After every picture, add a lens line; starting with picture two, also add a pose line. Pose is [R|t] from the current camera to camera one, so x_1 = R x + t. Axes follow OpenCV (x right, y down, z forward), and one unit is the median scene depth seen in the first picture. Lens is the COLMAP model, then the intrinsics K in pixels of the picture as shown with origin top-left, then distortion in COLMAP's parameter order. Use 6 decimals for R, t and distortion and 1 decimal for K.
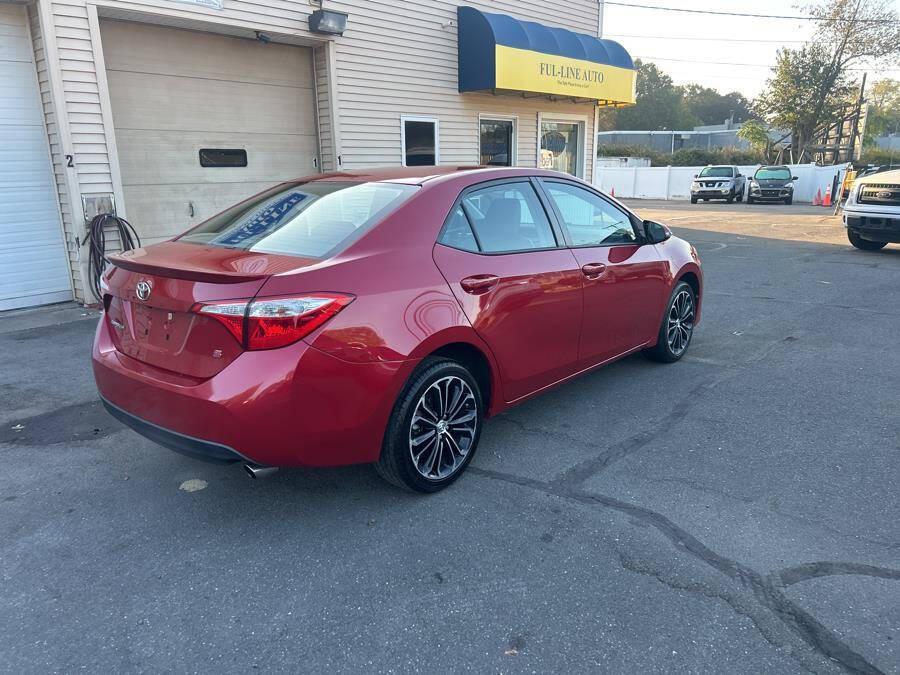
lens RADIAL K [[679.4, 0, 442.9], [0, 679.4, 348.1], [0, 0, 1]] dist [0.052252, -0.057631]
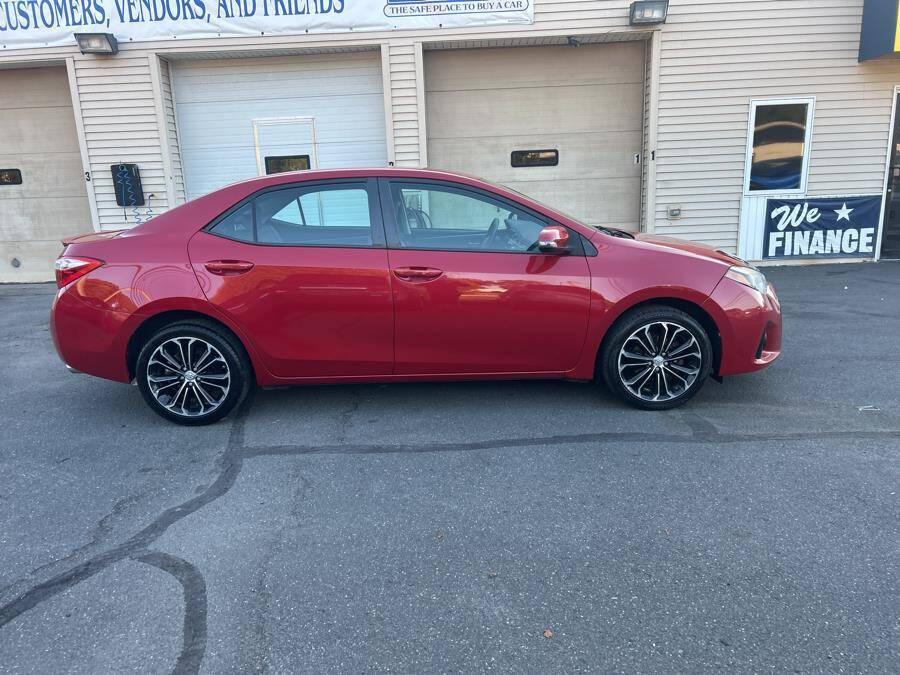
lens RADIAL K [[679.4, 0, 439.4], [0, 679.4, 347.5], [0, 0, 1]] dist [0.052252, -0.057631]
pose [[0.650848, 0.175873, -0.738557, 0.480752], [-0.170838, 0.981777, 0.083242, -0.047749], [0.739738, 0.071996, 0.669033, 0.188382]]
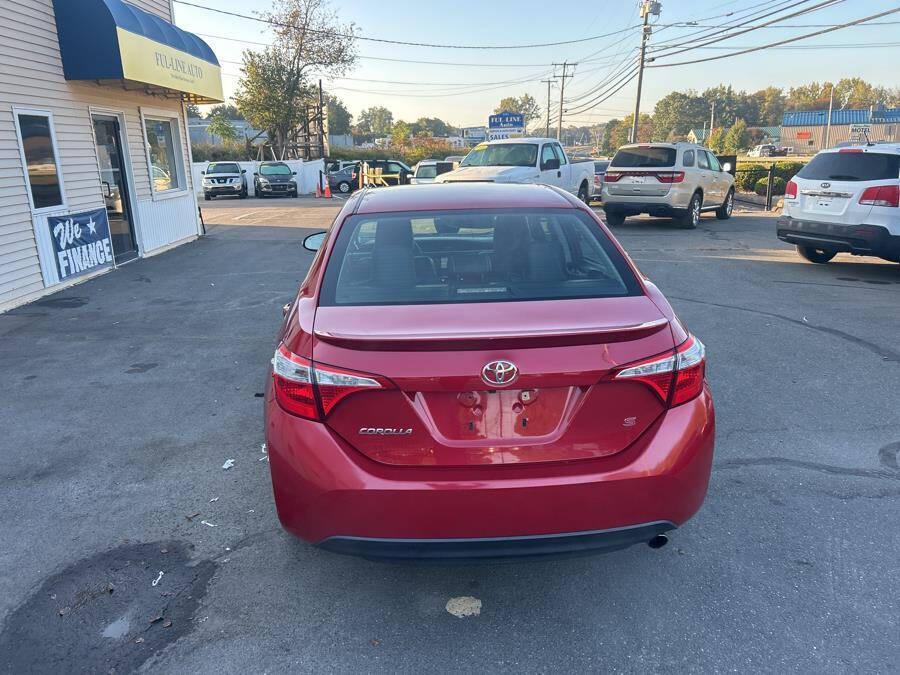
lens RADIAL K [[679.4, 0, 444.7], [0, 679.4, 346.3], [0, 0, 1]] dist [0.052252, -0.057631]
pose [[0.722834, -0.192707, 0.663608, -0.343498], [0.188407, 0.978905, 0.079045, -0.064254], [-0.664841, 0.067892, 0.743893, 0.167817]]
